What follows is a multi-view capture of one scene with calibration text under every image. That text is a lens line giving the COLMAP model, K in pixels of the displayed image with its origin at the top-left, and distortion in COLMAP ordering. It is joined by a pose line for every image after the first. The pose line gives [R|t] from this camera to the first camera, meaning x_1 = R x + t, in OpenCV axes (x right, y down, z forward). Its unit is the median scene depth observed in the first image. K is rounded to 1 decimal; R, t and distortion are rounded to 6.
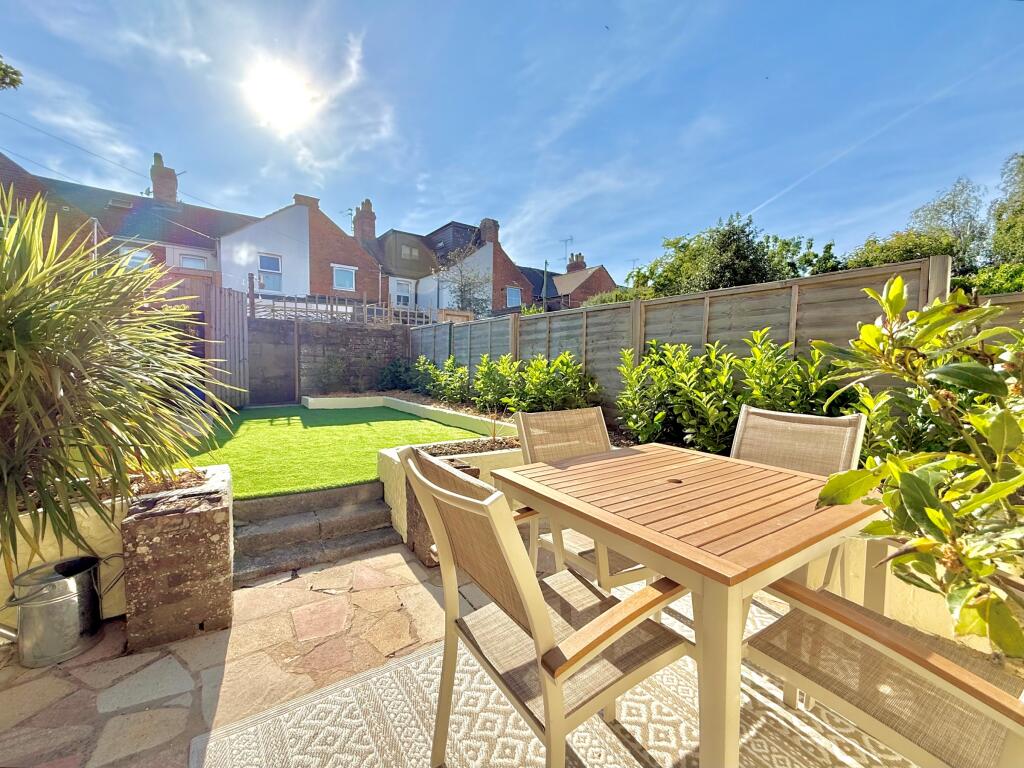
lens RADIAL K [[410.0, 0, 516.0], [0, 410.0, 379.0], [0, 0, 1]] dist [-0.002124, 0.000037]
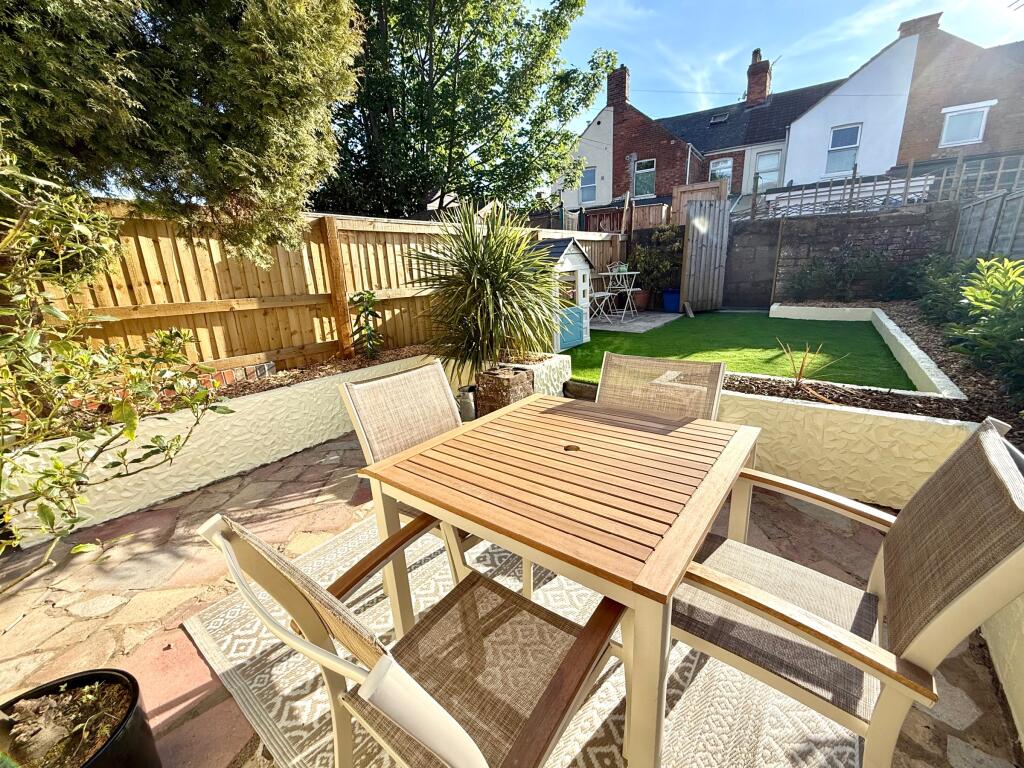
lens RADIAL K [[410.0, 0, 519.8], [0, 410.0, 383.0], [0, 0, 1]] dist [-0.002124, 0.000037]
pose [[0.357125, 0.230096, -0.905272, 0.173197], [0.009110, 0.968279, 0.249705, -0.020399], [0.934012, -0.097423, 0.343701, 0.084013]]
